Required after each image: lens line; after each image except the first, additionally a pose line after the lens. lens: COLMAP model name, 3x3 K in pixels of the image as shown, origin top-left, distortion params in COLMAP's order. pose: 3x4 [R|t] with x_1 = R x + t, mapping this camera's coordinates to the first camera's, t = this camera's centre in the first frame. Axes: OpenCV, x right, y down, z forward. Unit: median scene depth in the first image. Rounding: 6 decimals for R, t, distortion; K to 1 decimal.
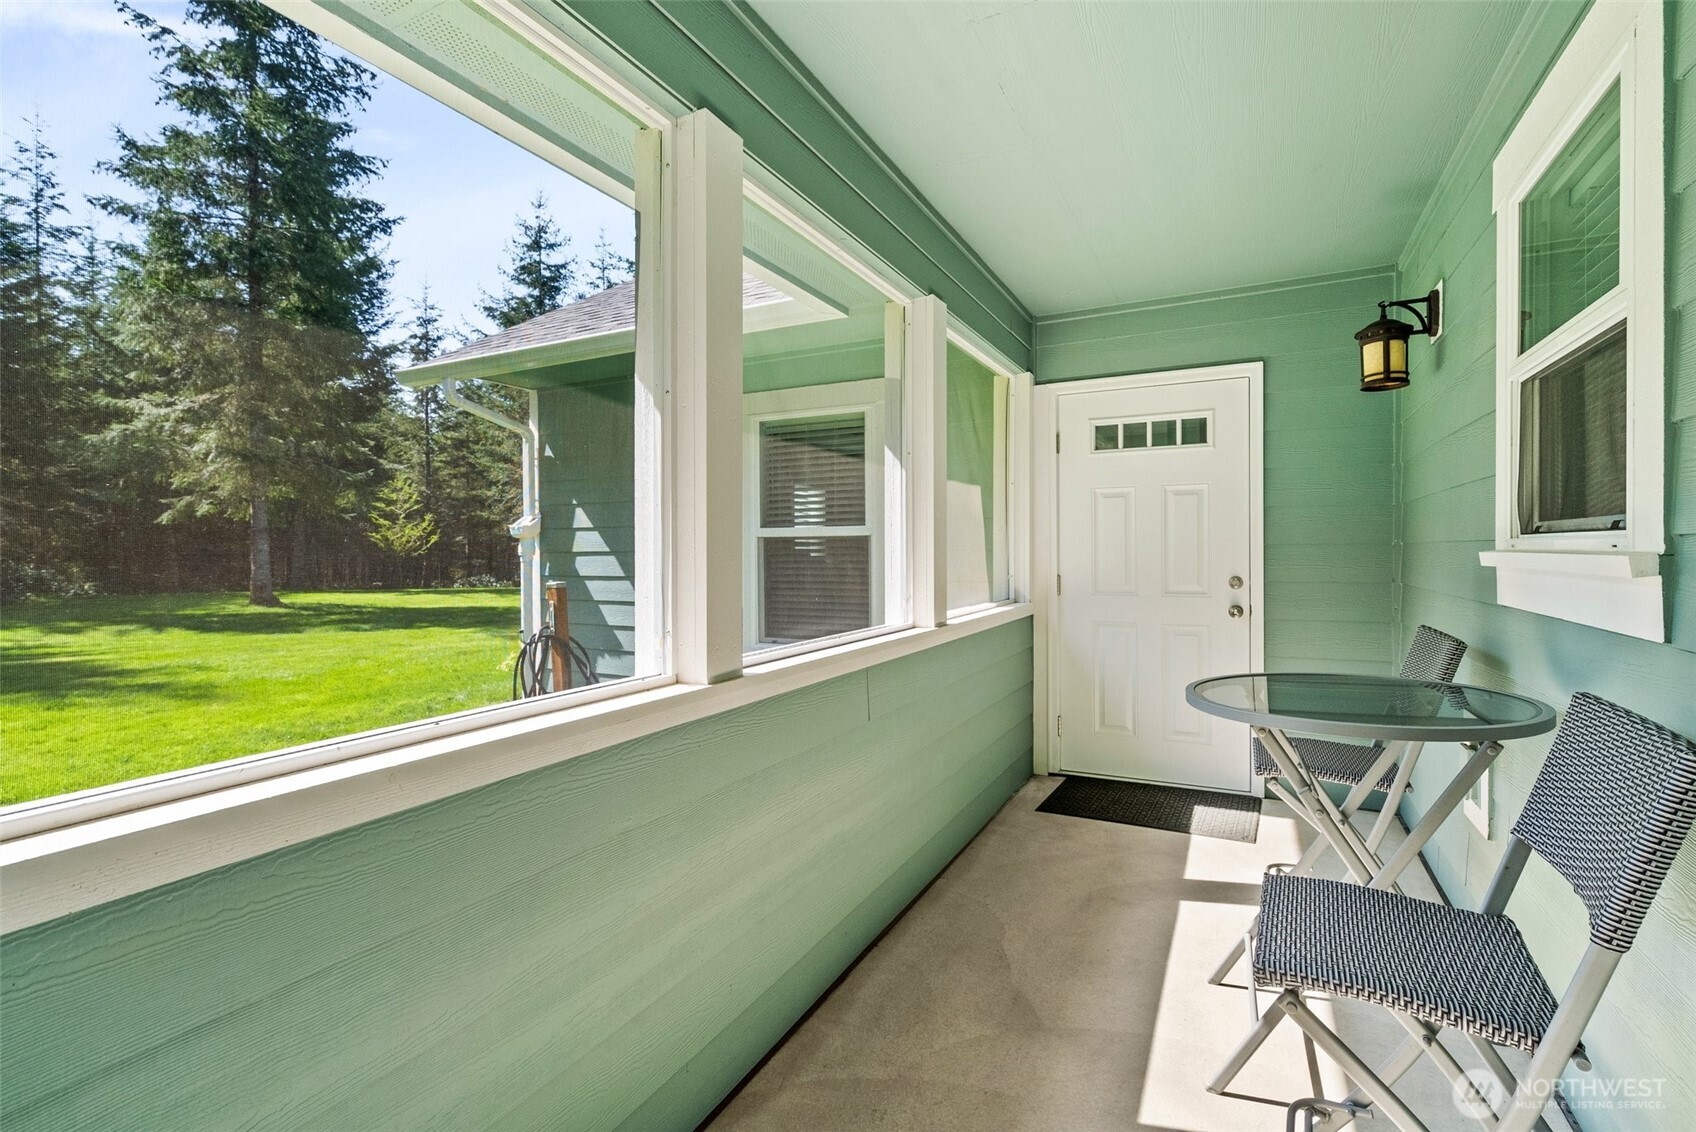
lens RADIAL K [[773.5, 0, 850.3], [0, 773.5, 555.9], [0, 0, 1]] dist [-0.002106, -0.000113]
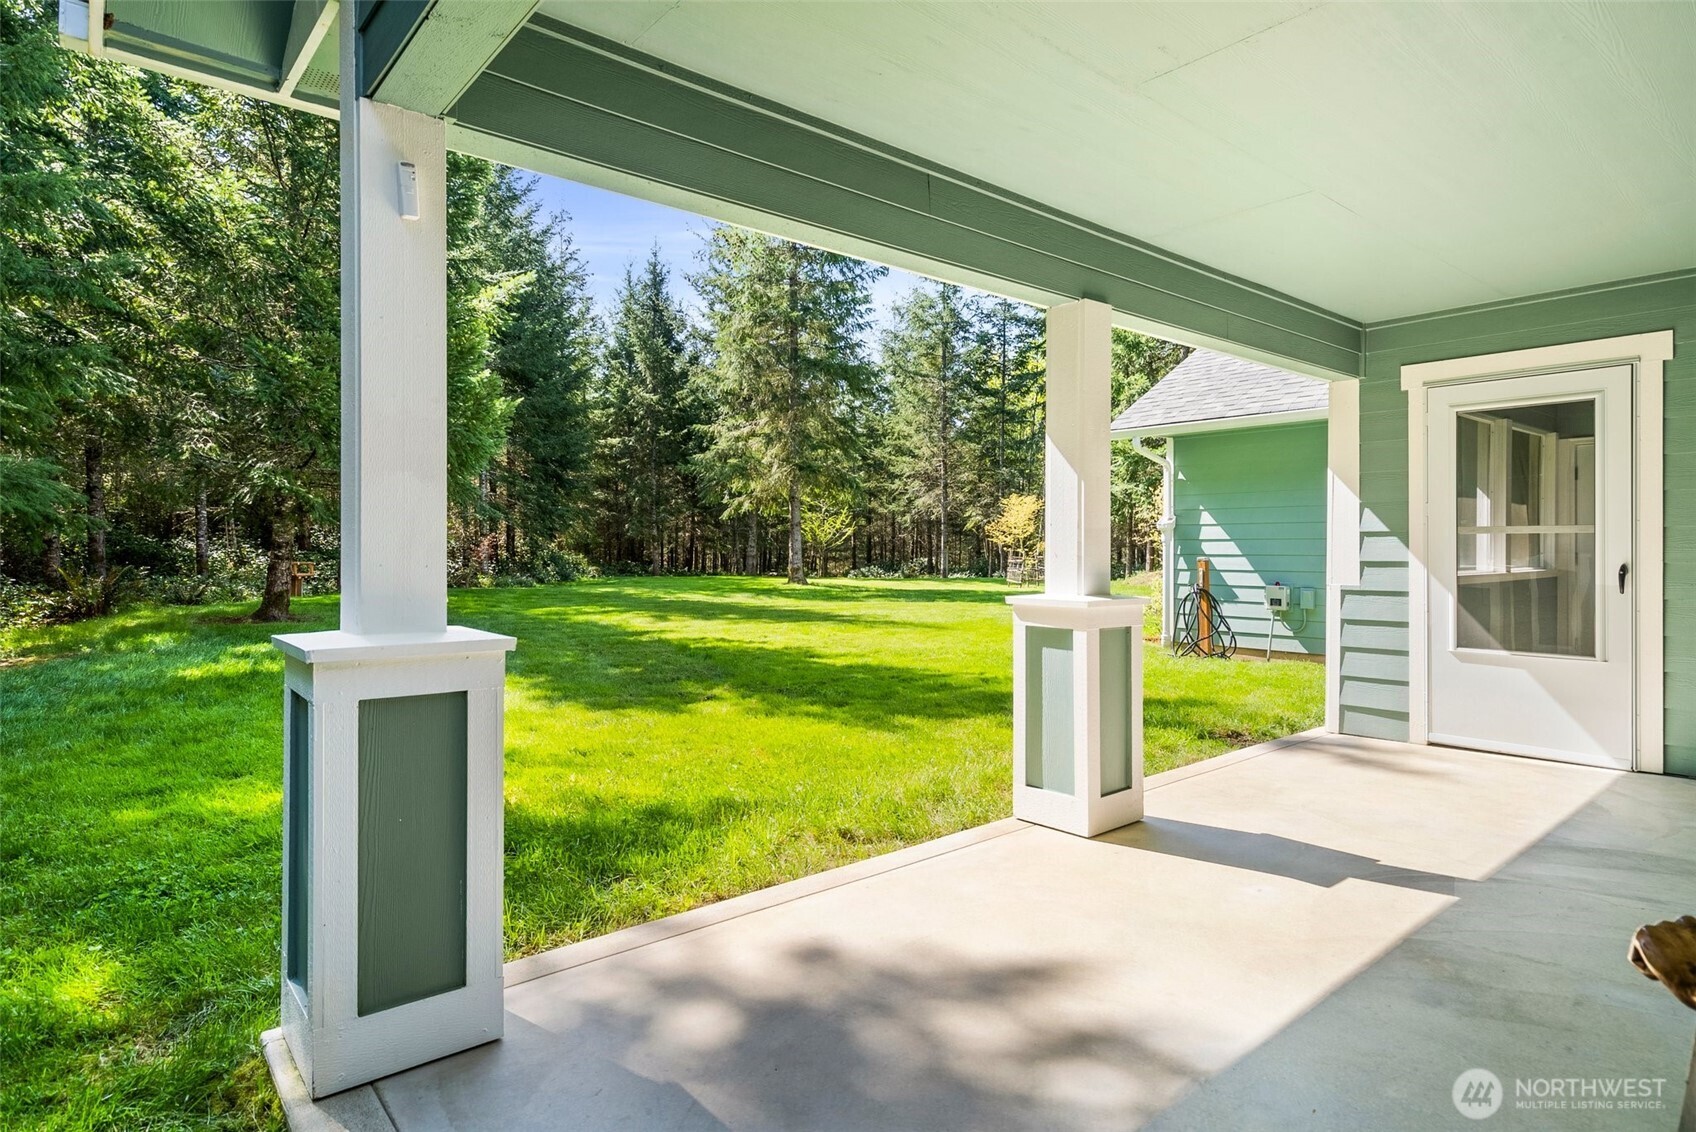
lens RADIAL K [[926.5, 0, 857.2], [0, 926.5, 547.1], [0, 0, 1]] dist [-0.001832, -0.000171]
pose [[0.925892, 0.007168, -0.377721, -0.048020], [-0.008841, 0.999957, -0.002696, 0.003653], [0.377686, 0.005836, 0.925915, -0.167210]]
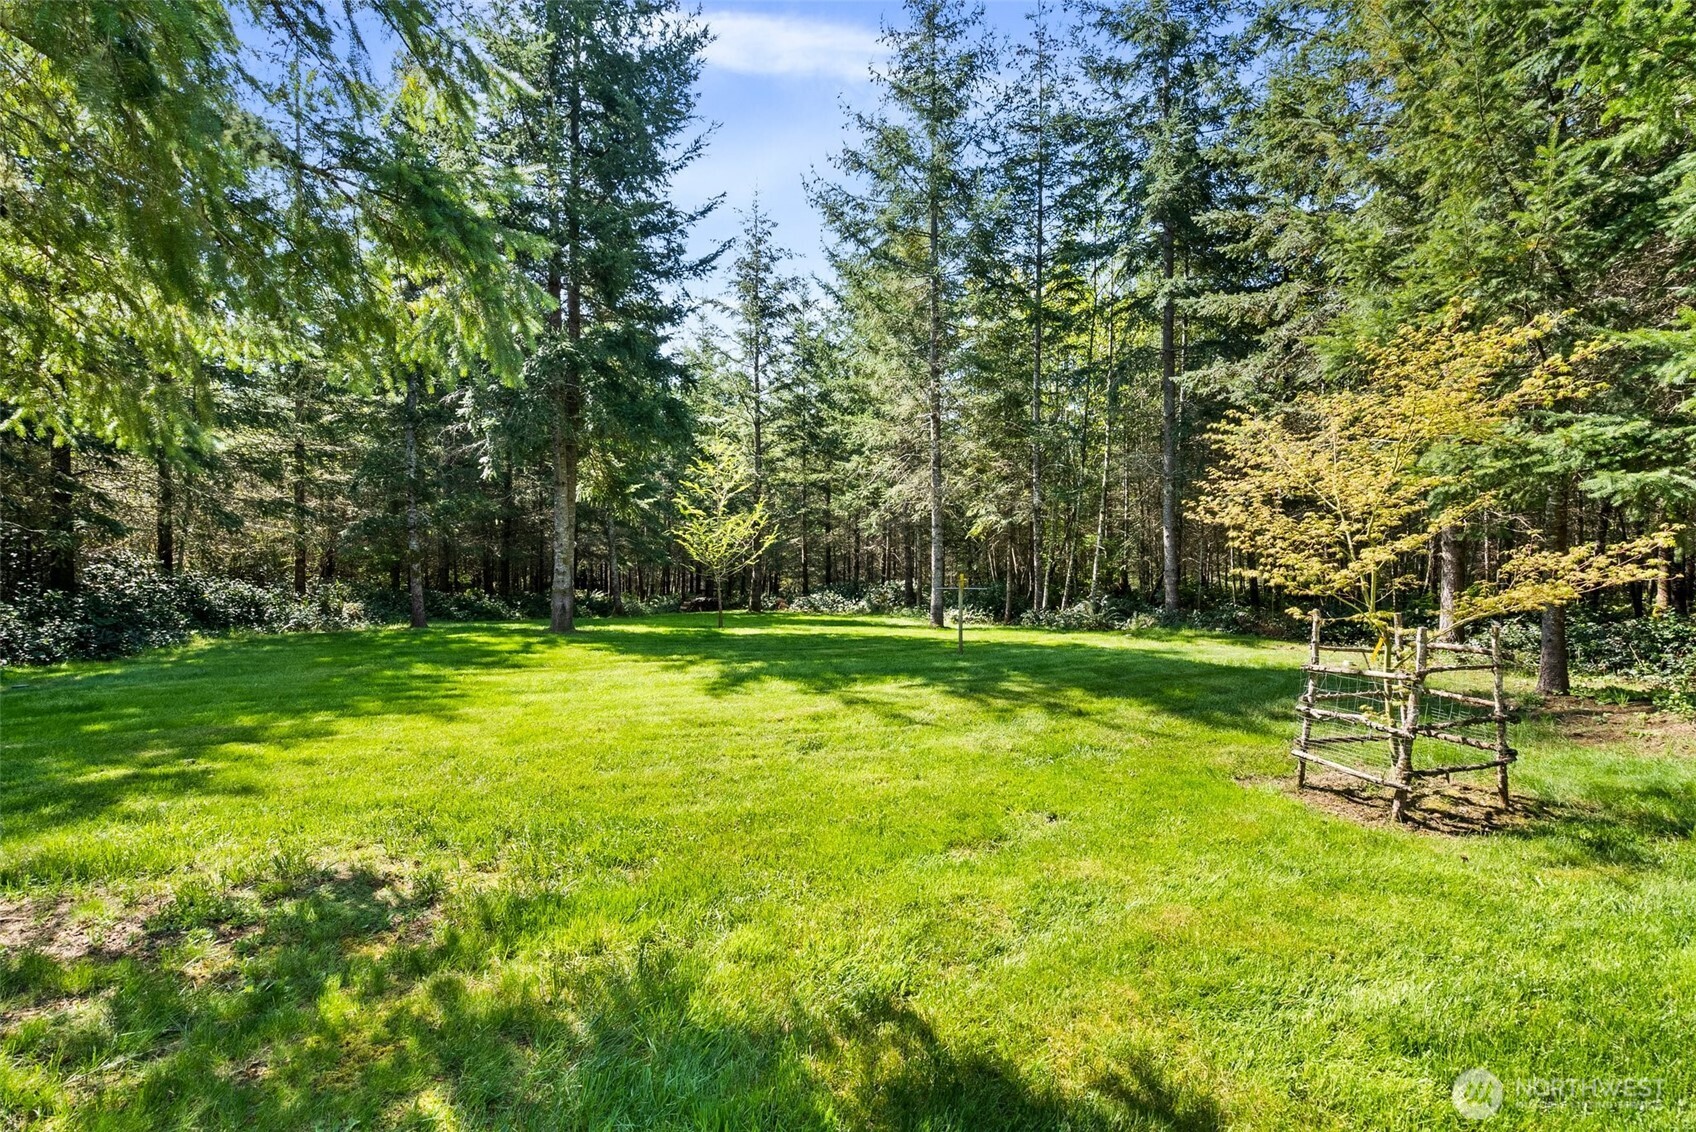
lens RADIAL K [[773.5, 0, 850.3], [0, 773.5, 555.9], [0, 0, 1]] dist [-0.002106, -0.000113]
pose [[0.930430, 0.000880, -0.366469, -0.255735], [-0.001220, 0.999999, -0.000698, -0.010449], [0.366468, 0.001096, 0.930430, 0.457198]]
